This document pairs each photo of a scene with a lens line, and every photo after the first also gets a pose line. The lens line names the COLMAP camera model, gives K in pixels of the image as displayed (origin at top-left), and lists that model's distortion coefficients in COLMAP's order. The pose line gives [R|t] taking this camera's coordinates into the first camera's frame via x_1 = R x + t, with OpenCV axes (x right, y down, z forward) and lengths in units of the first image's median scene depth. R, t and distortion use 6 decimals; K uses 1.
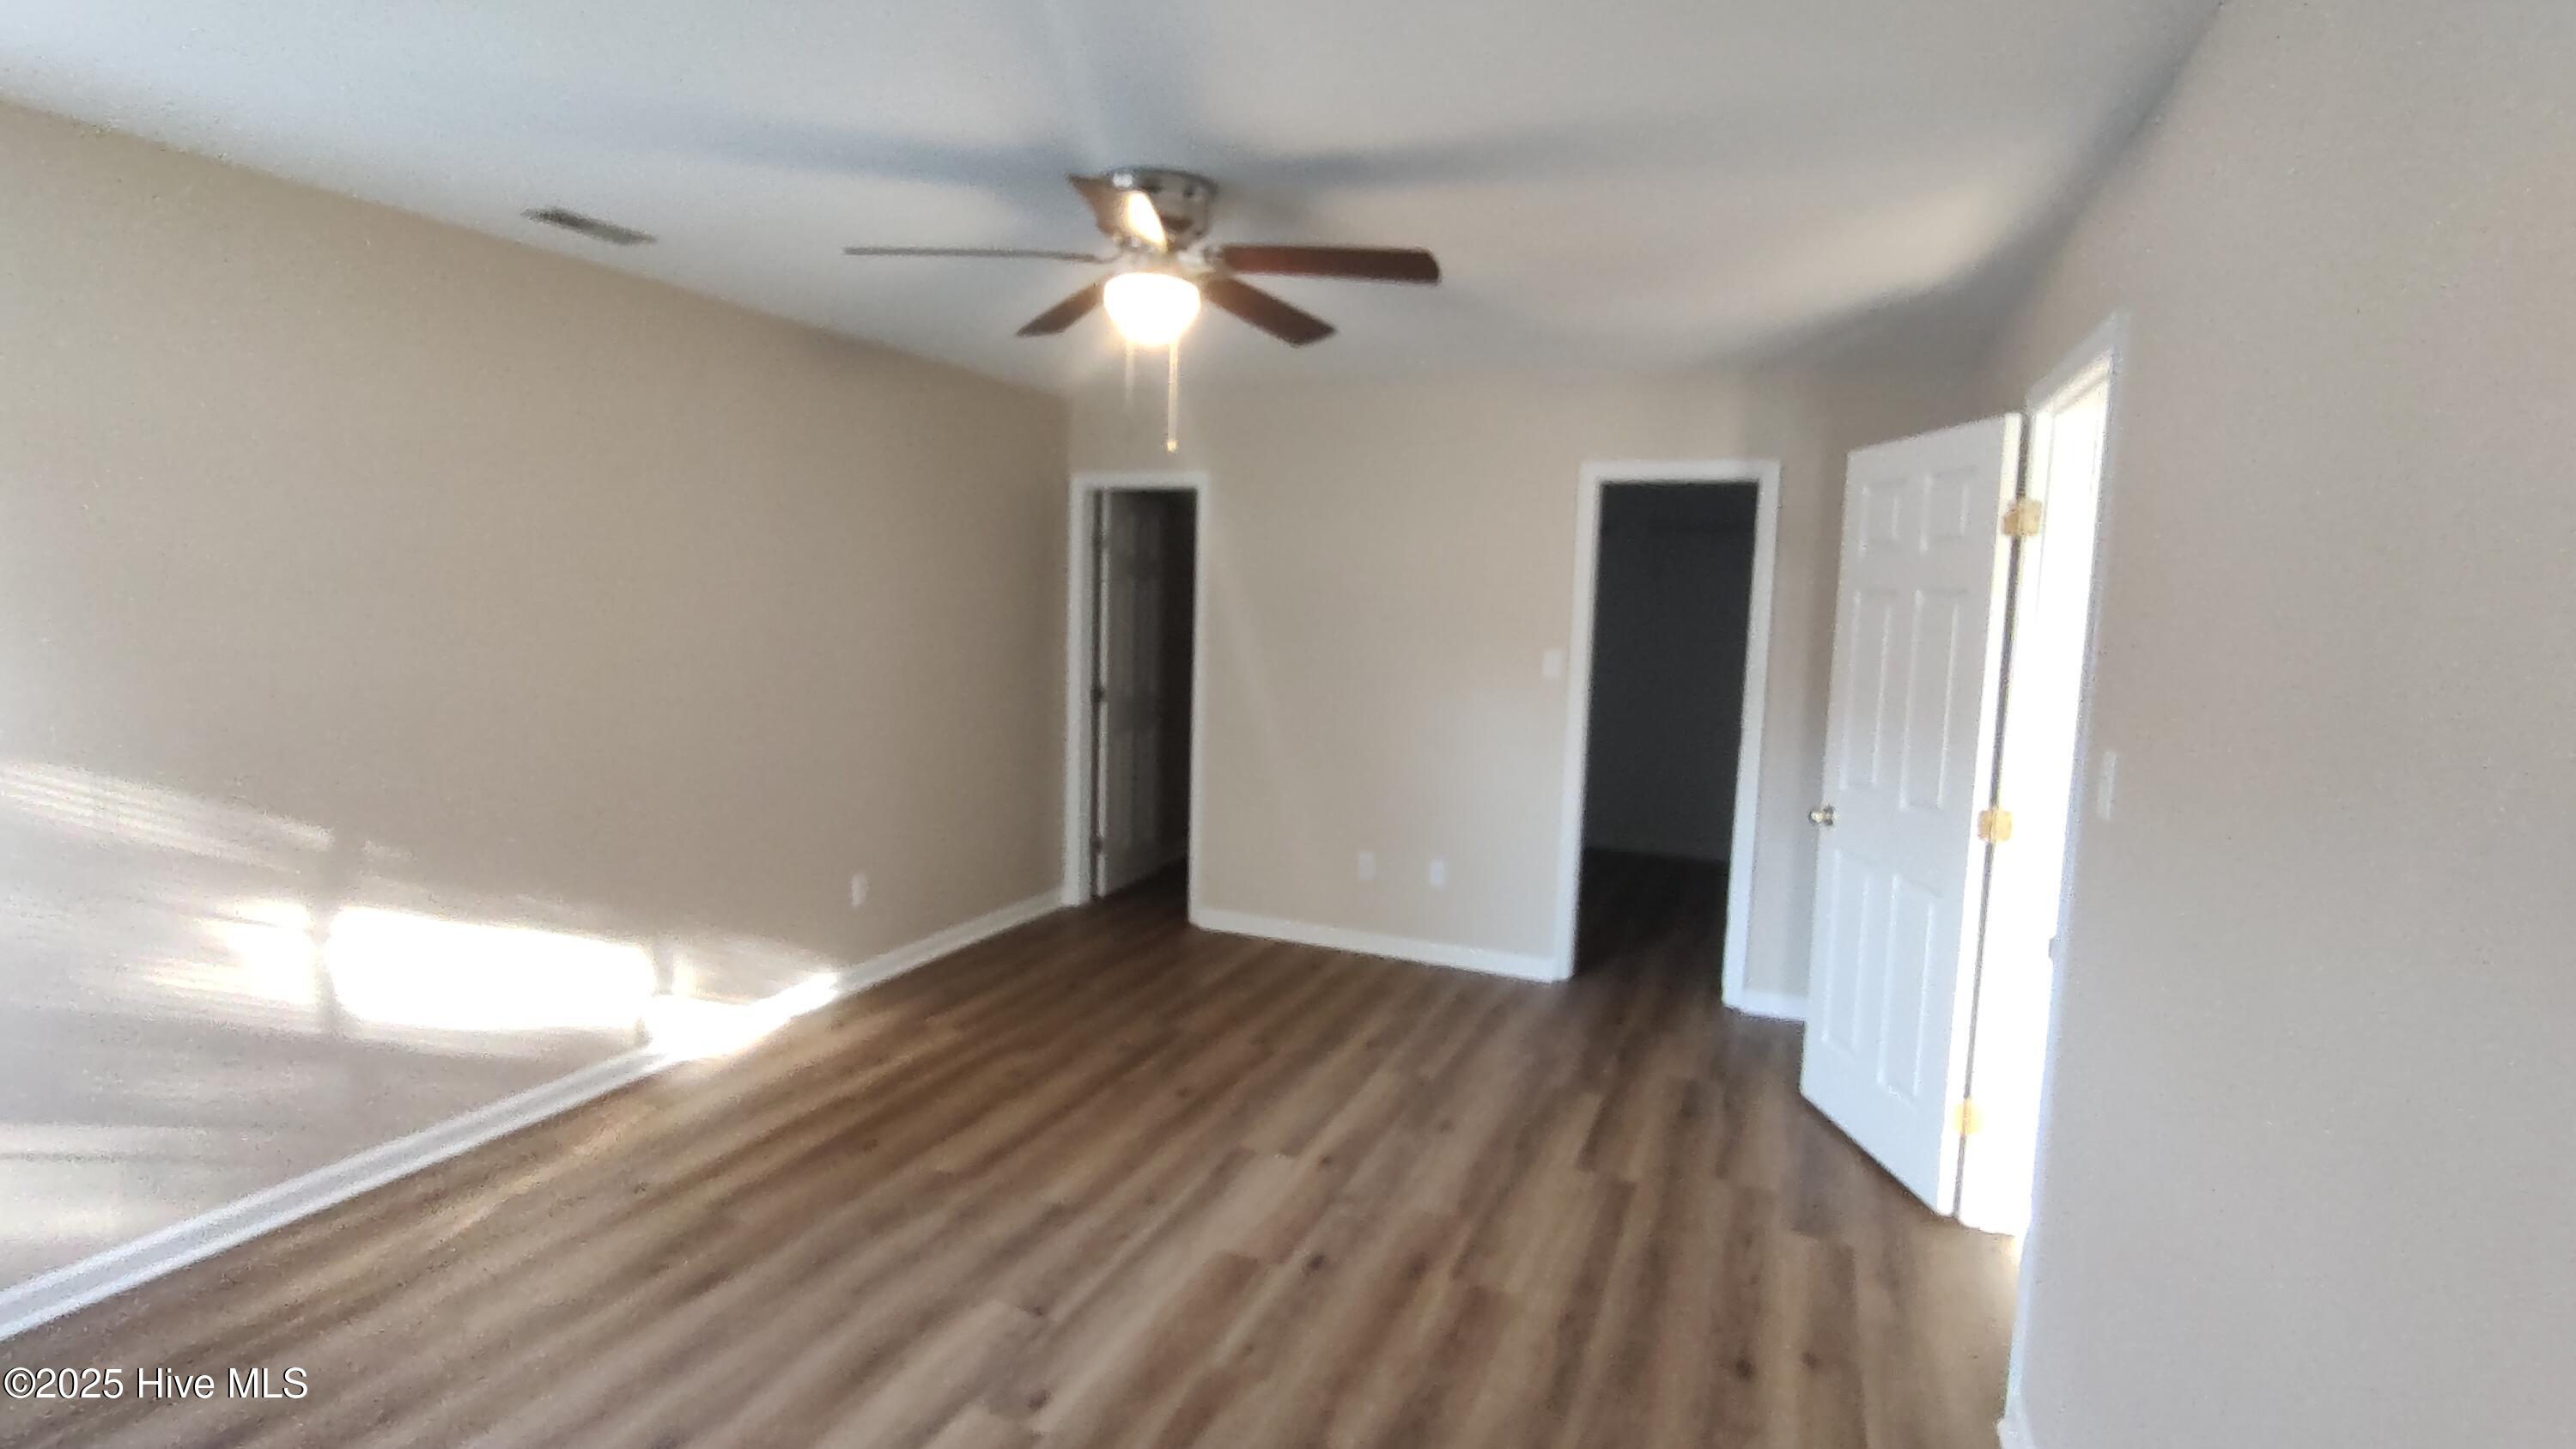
lens RADIAL K [[1168.2, 0, 1289.1], [0, 1168.2, 720.4], [0, 0, 1]] dist [-0.002350, 0.000192]
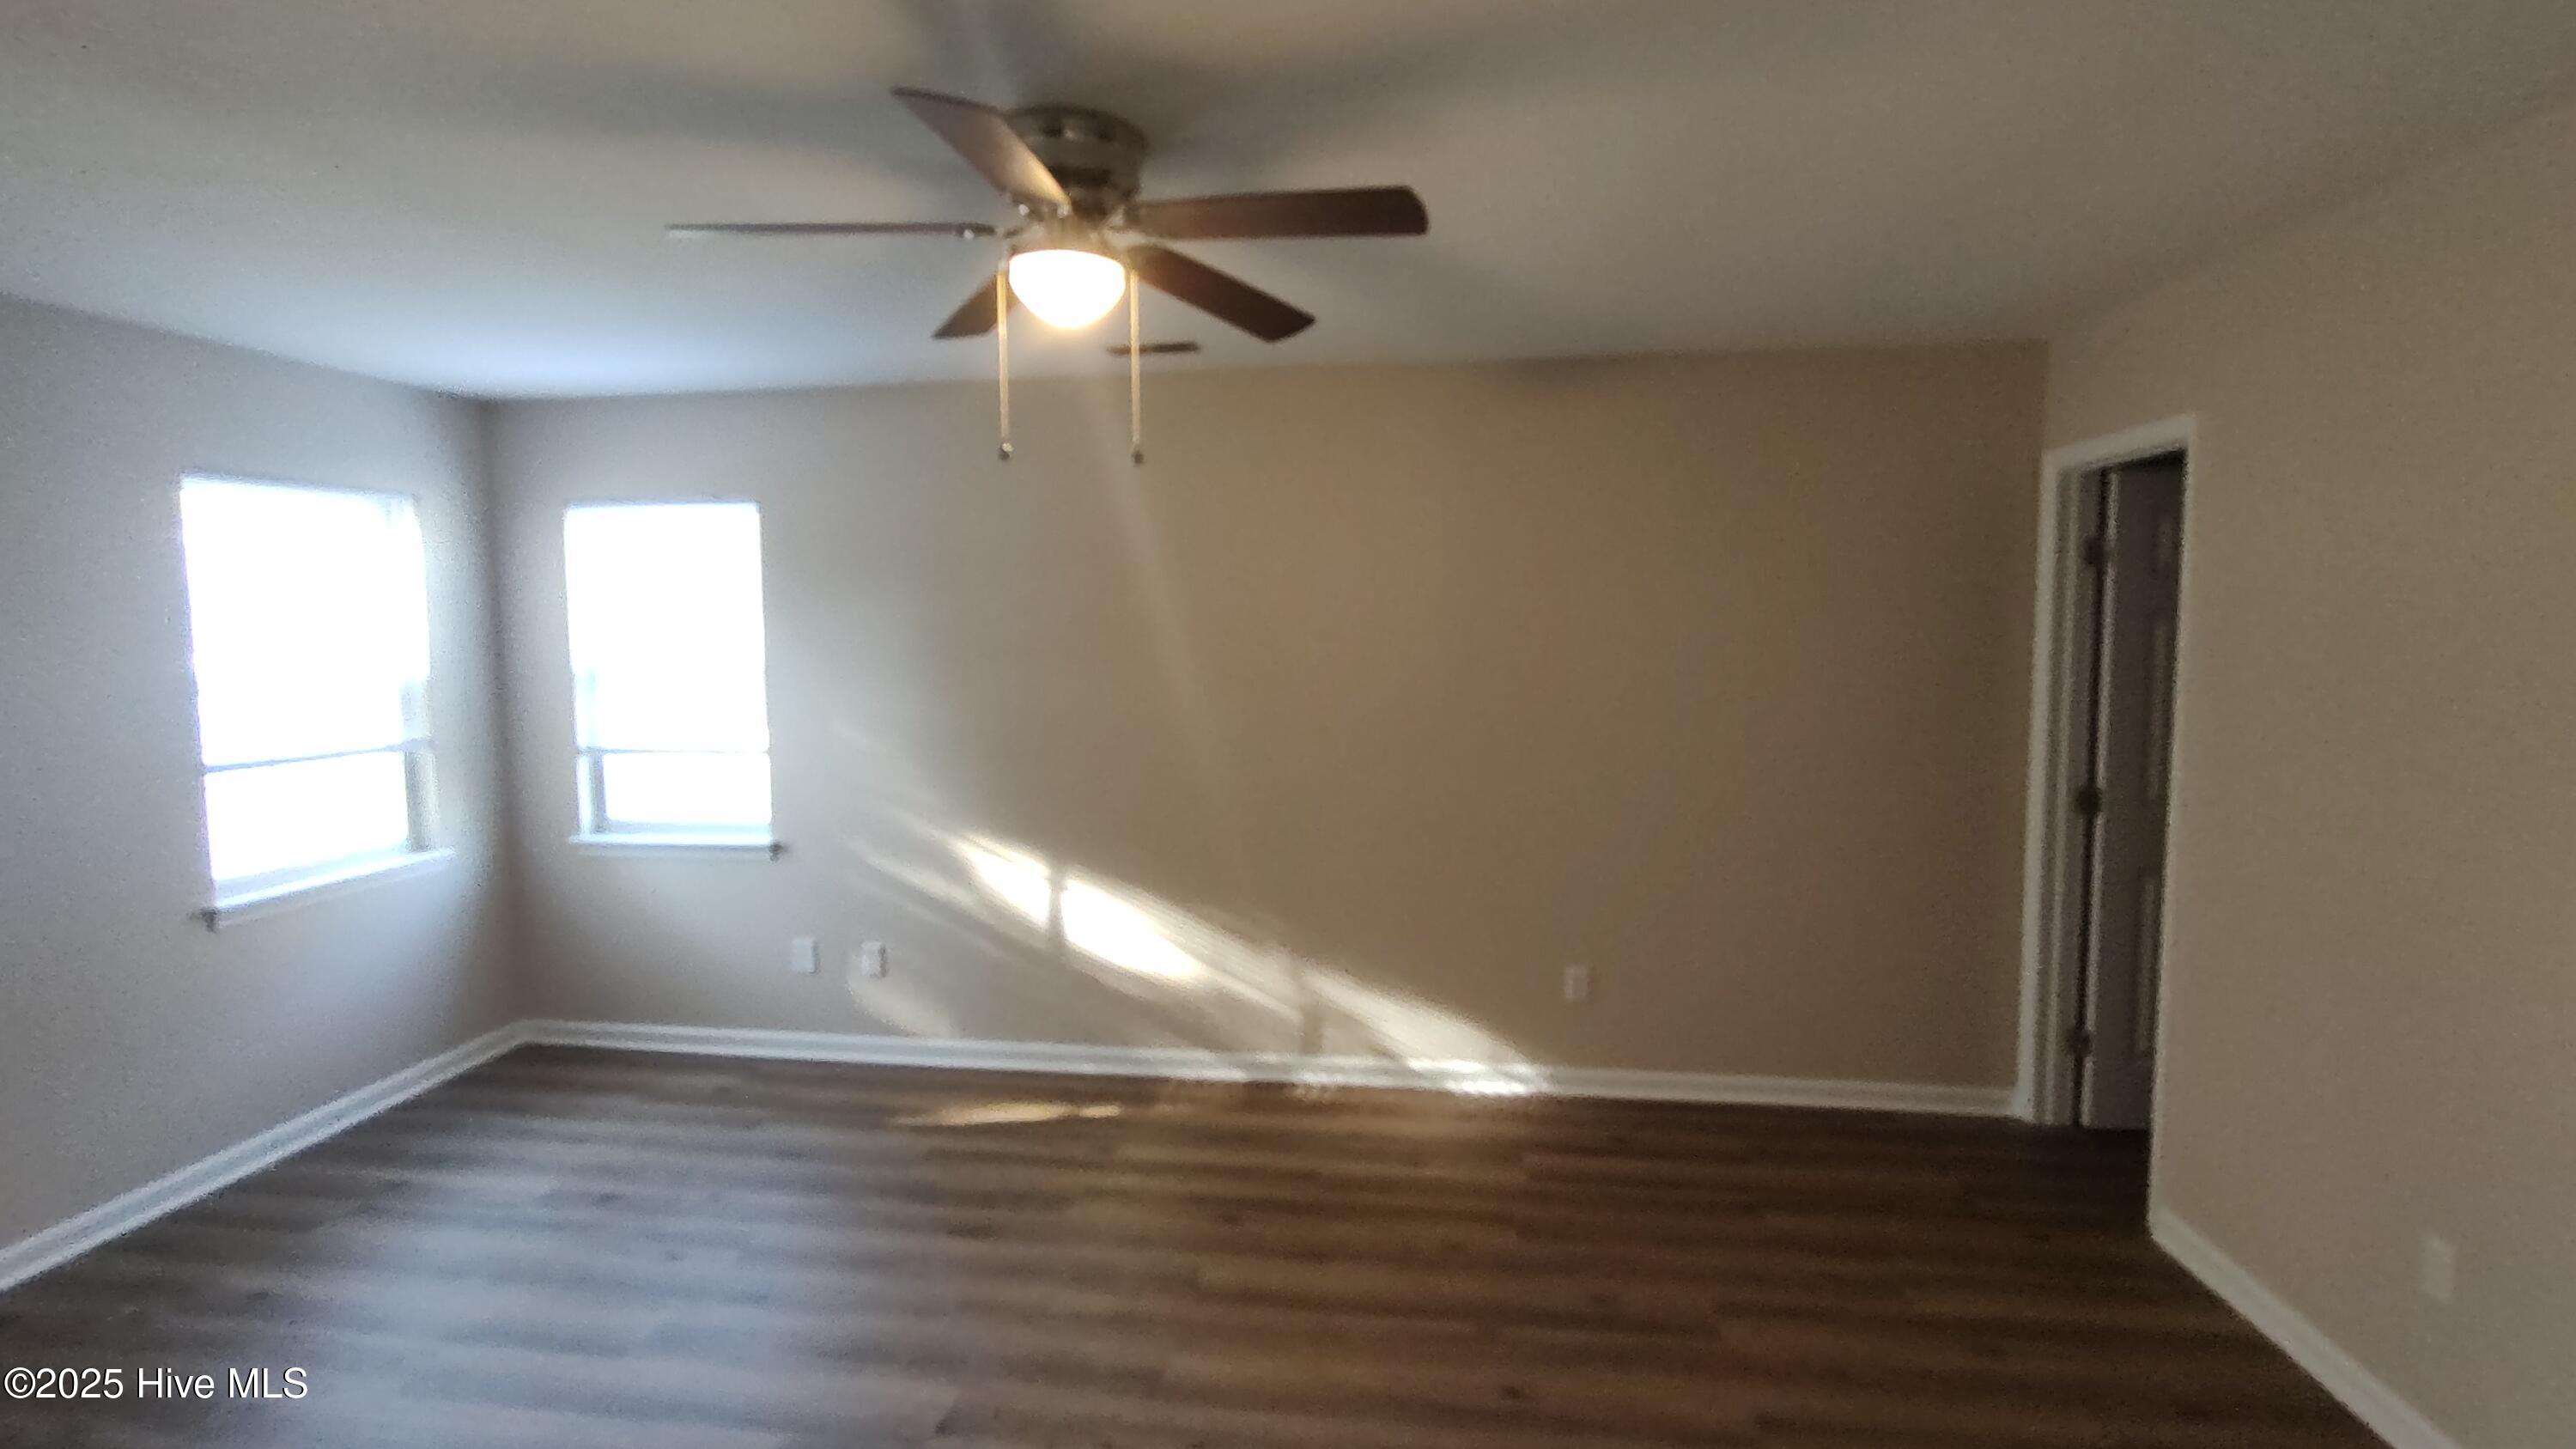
lens RADIAL K [[1168.2, 0, 1289.7], [0, 1168.2, 738.4], [0, 0, 1]] dist [-0.002350, 0.000192]
pose [[0.275221, 0.073569, -0.958562, 0.445526], [-0.091008, 0.994584, 0.050203, -0.068808], [0.957064, 0.073420, 0.280425, 0.603977]]
